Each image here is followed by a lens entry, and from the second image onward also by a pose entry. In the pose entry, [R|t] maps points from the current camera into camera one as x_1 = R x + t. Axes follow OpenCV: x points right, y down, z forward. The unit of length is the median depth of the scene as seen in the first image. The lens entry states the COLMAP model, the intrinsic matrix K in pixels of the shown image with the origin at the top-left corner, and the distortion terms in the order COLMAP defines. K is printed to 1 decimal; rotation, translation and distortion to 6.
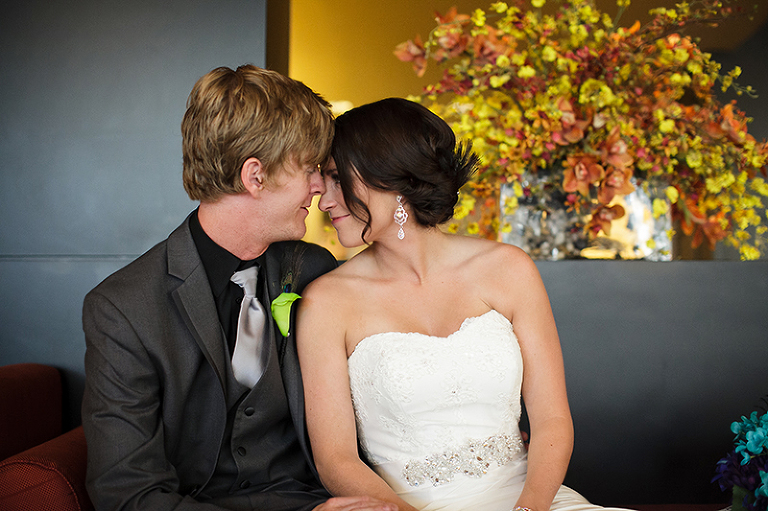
lens RADIAL K [[1108.6, 0, 384.0], [0, 1108.6, 255.5], [0, 0, 1]] dist [-0.179012, 0.342493]
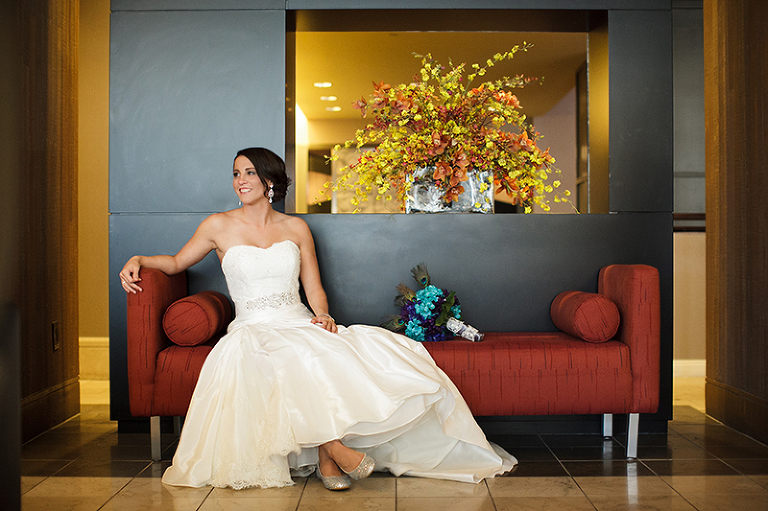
lens RADIAL K [[1108.6, 0, 384.0], [0, 1108.6, 255.5], [0, 0, 1]] dist [-0.179012, 0.342493]
pose [[0.999924, -0.002429, 0.012096, 0.045368], [0.001732, 0.998351, 0.057370, -0.033835], [-0.012215, -0.057344, 0.998280, -0.989503]]
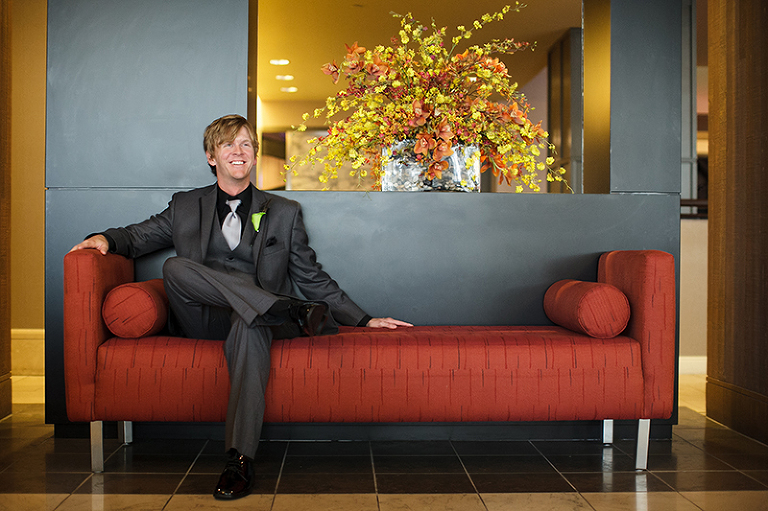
lens RADIAL K [[1108.6, 0, 384.0], [0, 1108.6, 255.5], [0, 0, 1]] dist [-0.179012, 0.342493]
pose [[0.998179, 0.005613, 0.060066, 0.006218], [-0.009509, 0.997855, 0.064768, -0.007829], [-0.059574, -0.065222, 0.996091, -0.768340]]
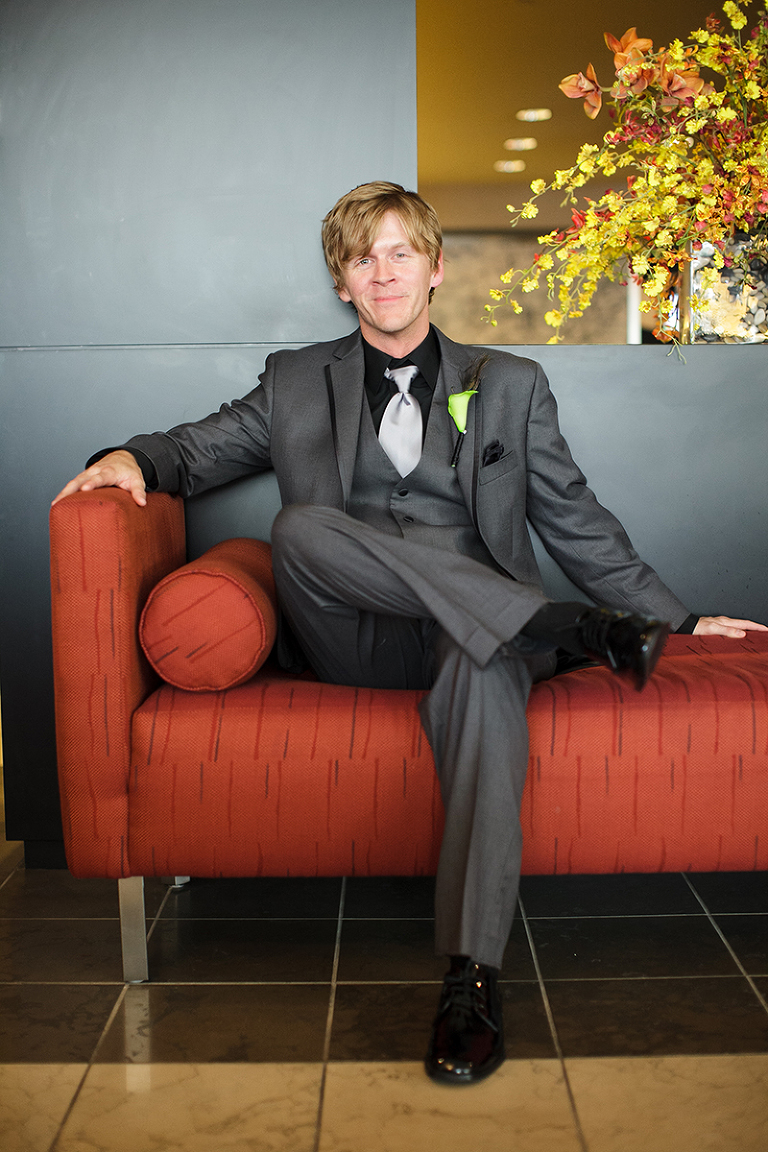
lens RADIAL K [[1662.9, 0, 384.0], [0, 1662.9, 576.0], [0, 0, 1]] dist [-0.179012, 0.342493]
pose [[0.999879, -0.009728, 0.012153, -0.145908], [0.007782, 0.988504, 0.150996, -0.012099], [-0.013482, -0.150883, 0.988460, -0.258749]]
